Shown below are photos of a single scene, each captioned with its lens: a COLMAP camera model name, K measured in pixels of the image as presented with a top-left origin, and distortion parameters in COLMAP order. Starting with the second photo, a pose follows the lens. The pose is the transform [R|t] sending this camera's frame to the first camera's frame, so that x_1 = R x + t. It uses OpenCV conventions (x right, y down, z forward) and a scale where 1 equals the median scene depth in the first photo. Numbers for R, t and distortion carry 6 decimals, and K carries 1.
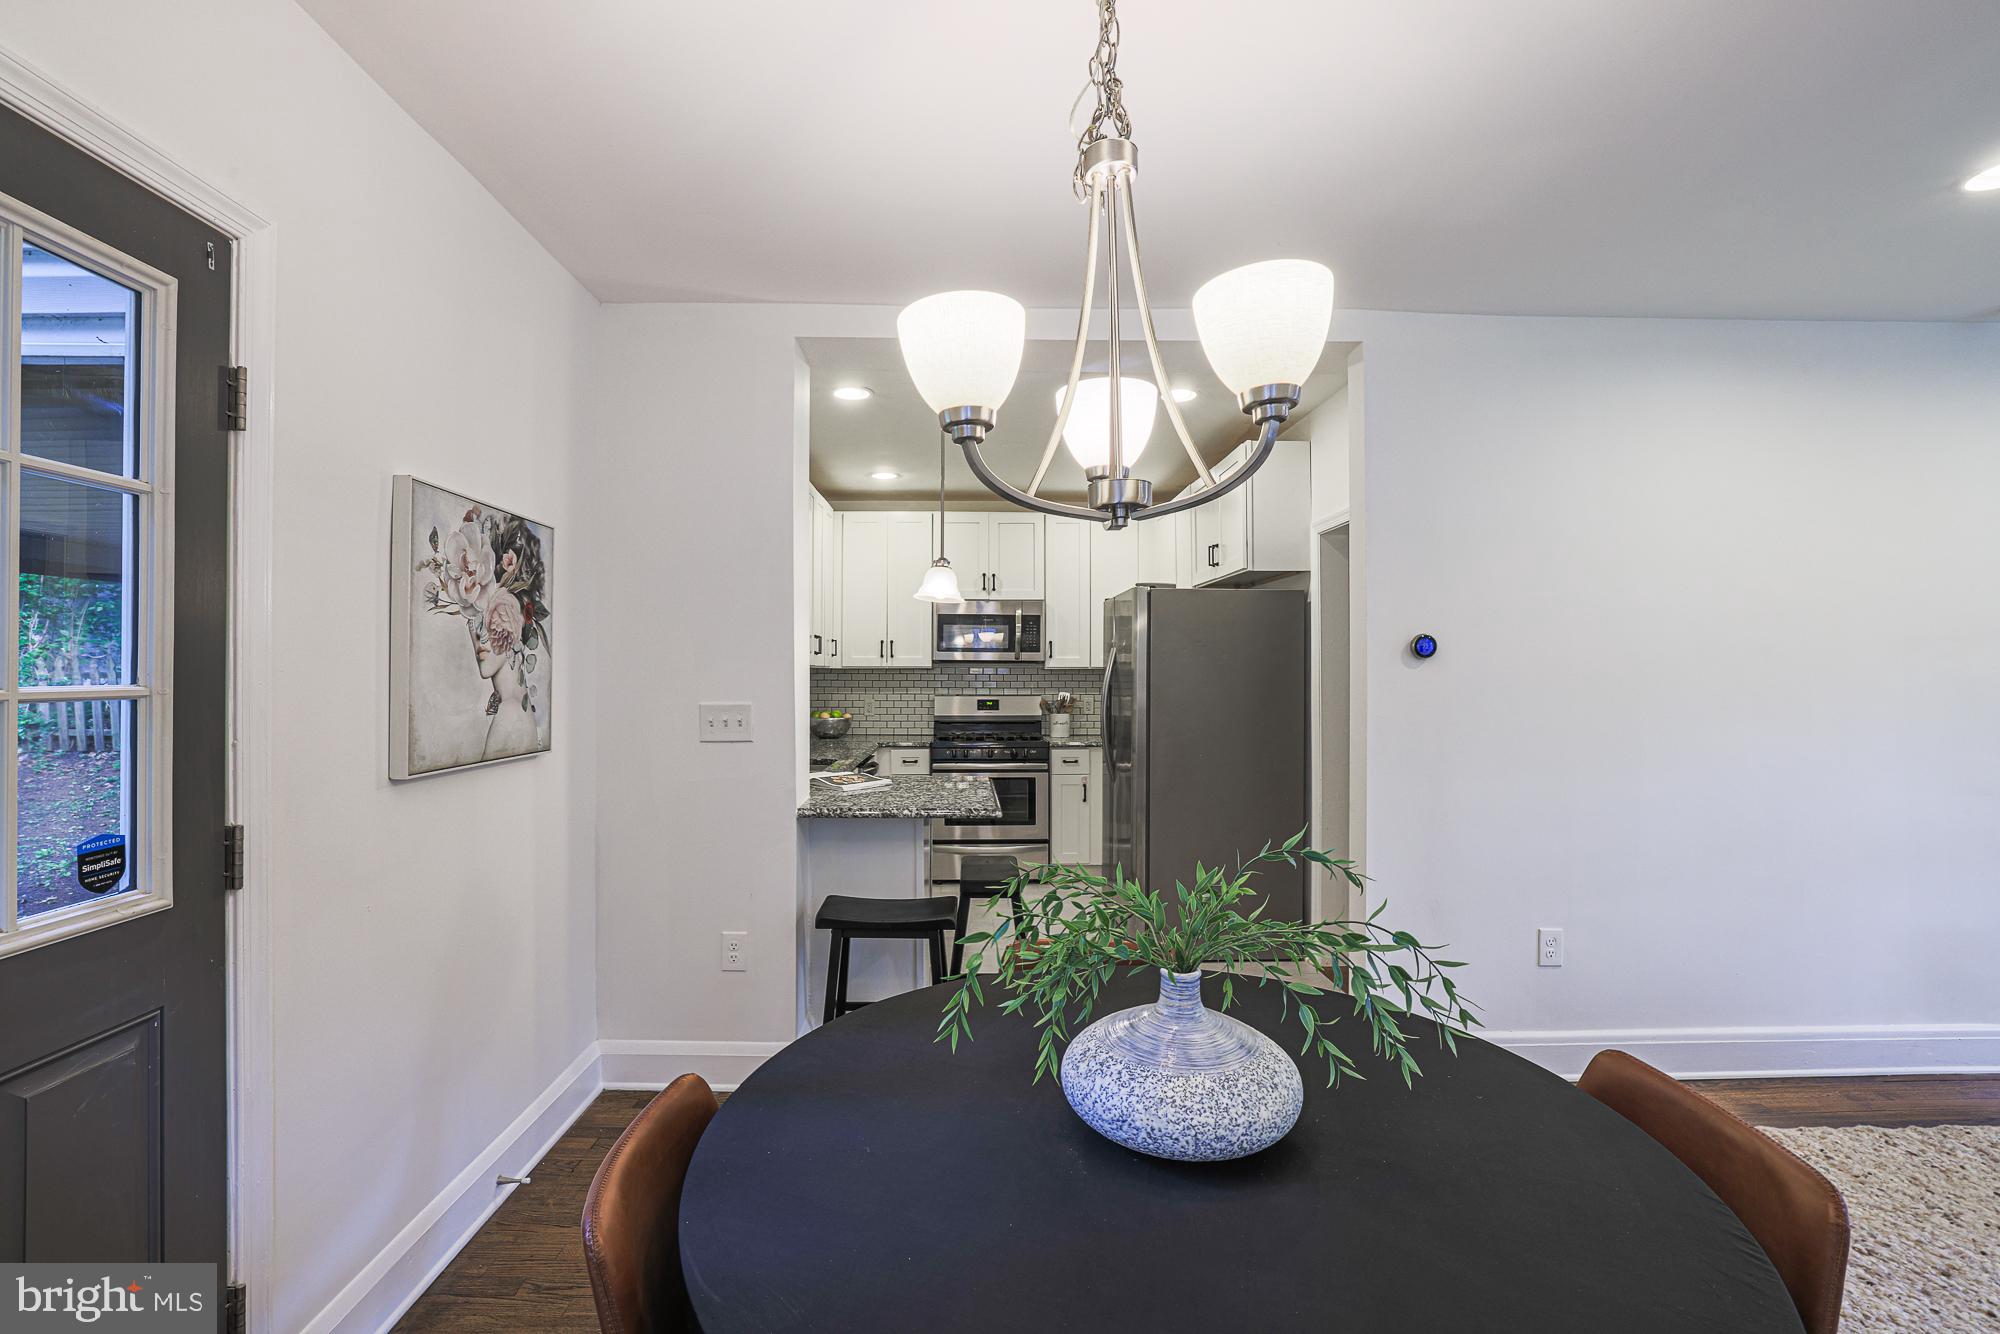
lens RADIAL K [[869.7, 0, 953.6], [0, 869.7, 658.7], [0, 0, 1]] dist [-0.020064, 0.003415]
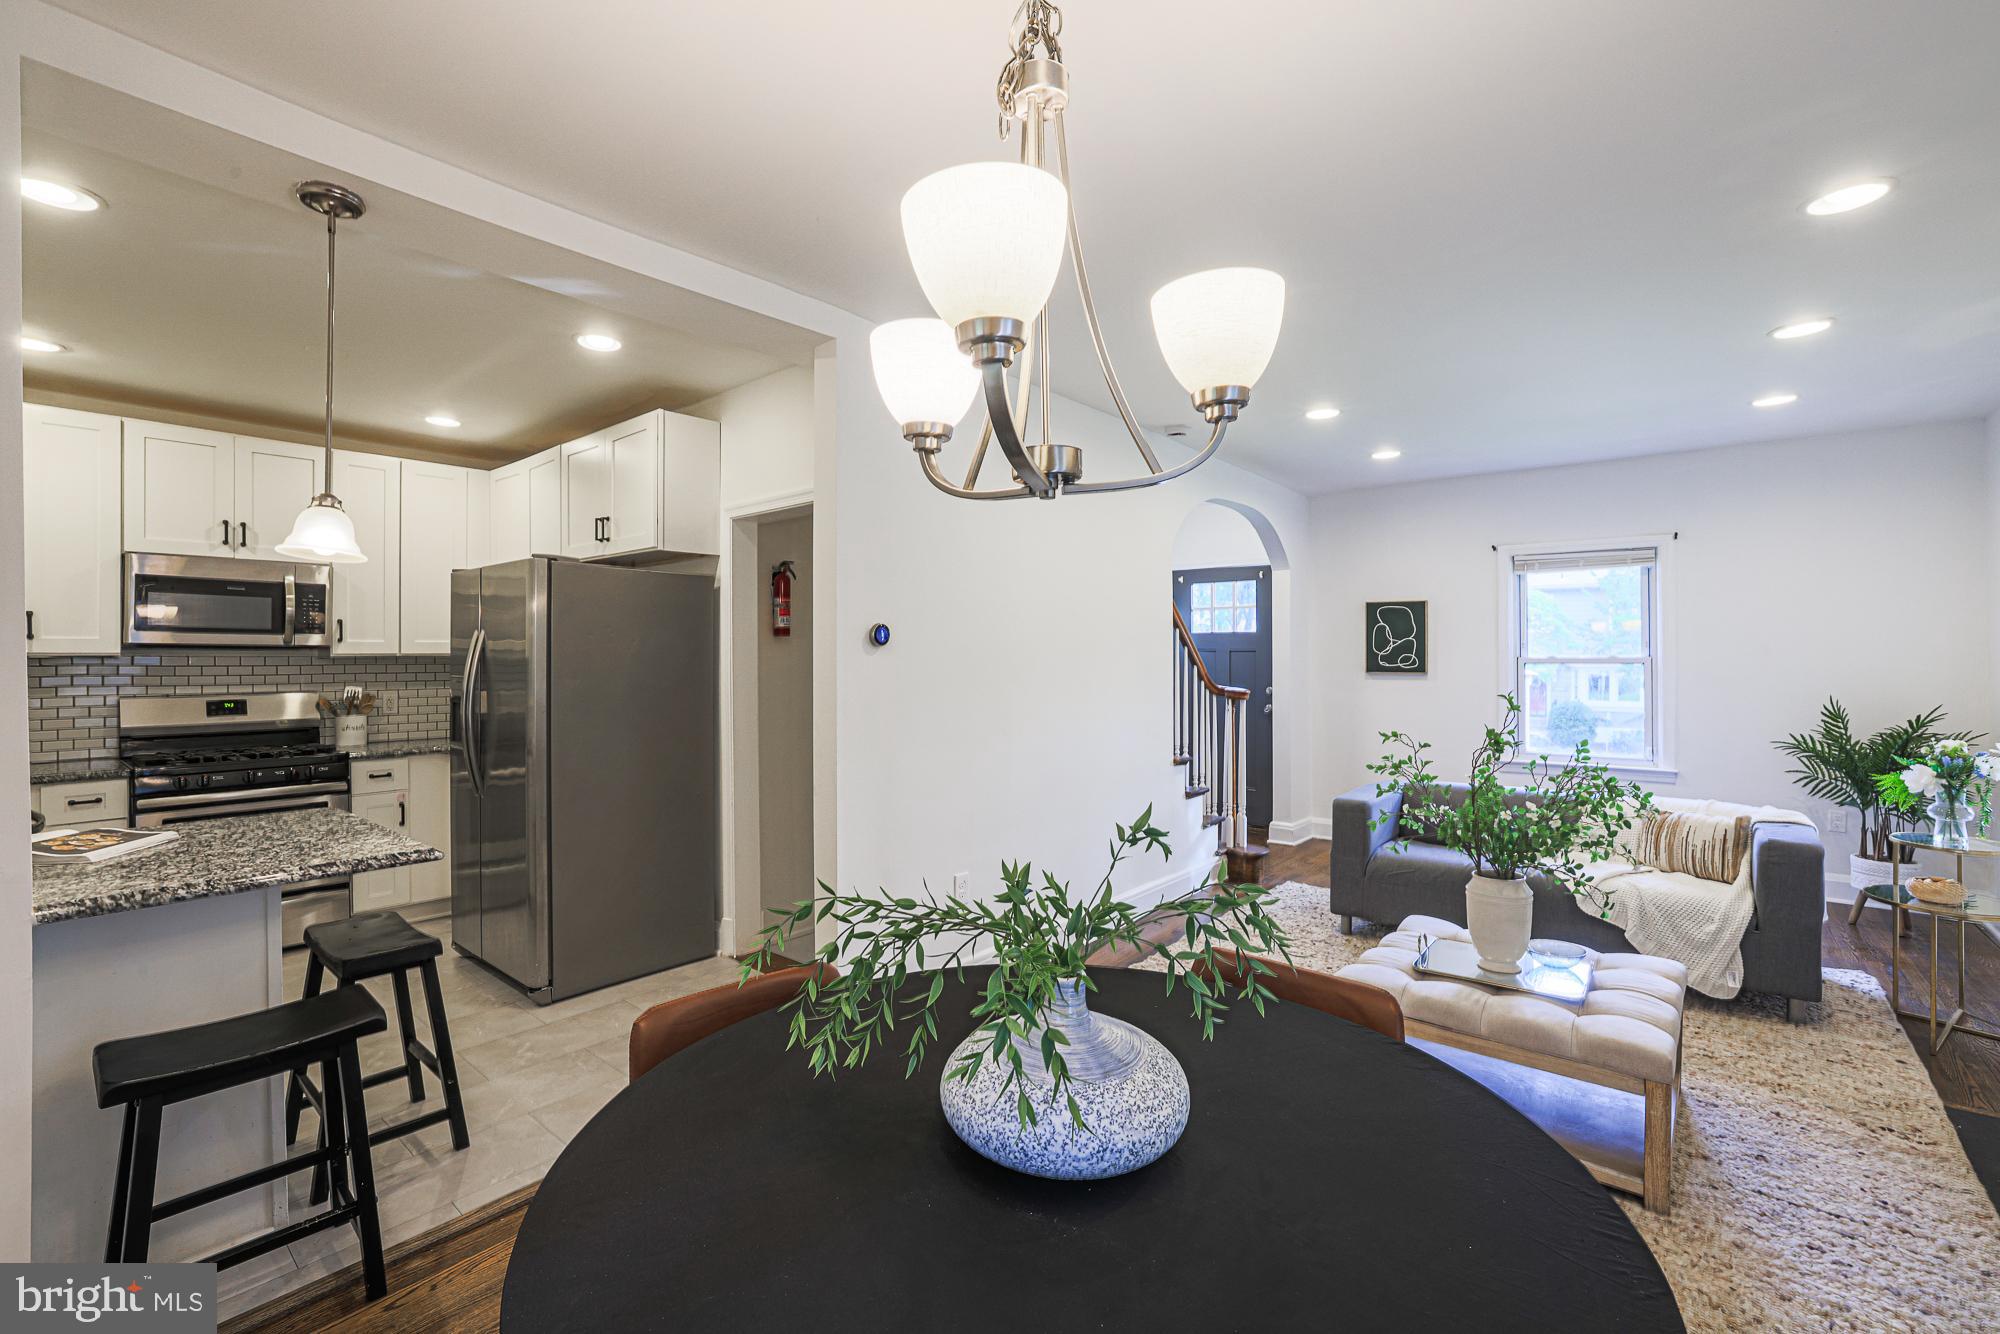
lens RADIAL K [[869.7, 0, 1006.5], [0, 869.7, 657.5], [0, 0, 1]] dist [-0.020064, 0.003415]
pose [[0.642352, -0.004577, 0.766396, -0.132183], [-0.006609, 0.999912, 0.011512, 0.000189], [-0.766381, -0.012460, 0.642265, 0.114396]]
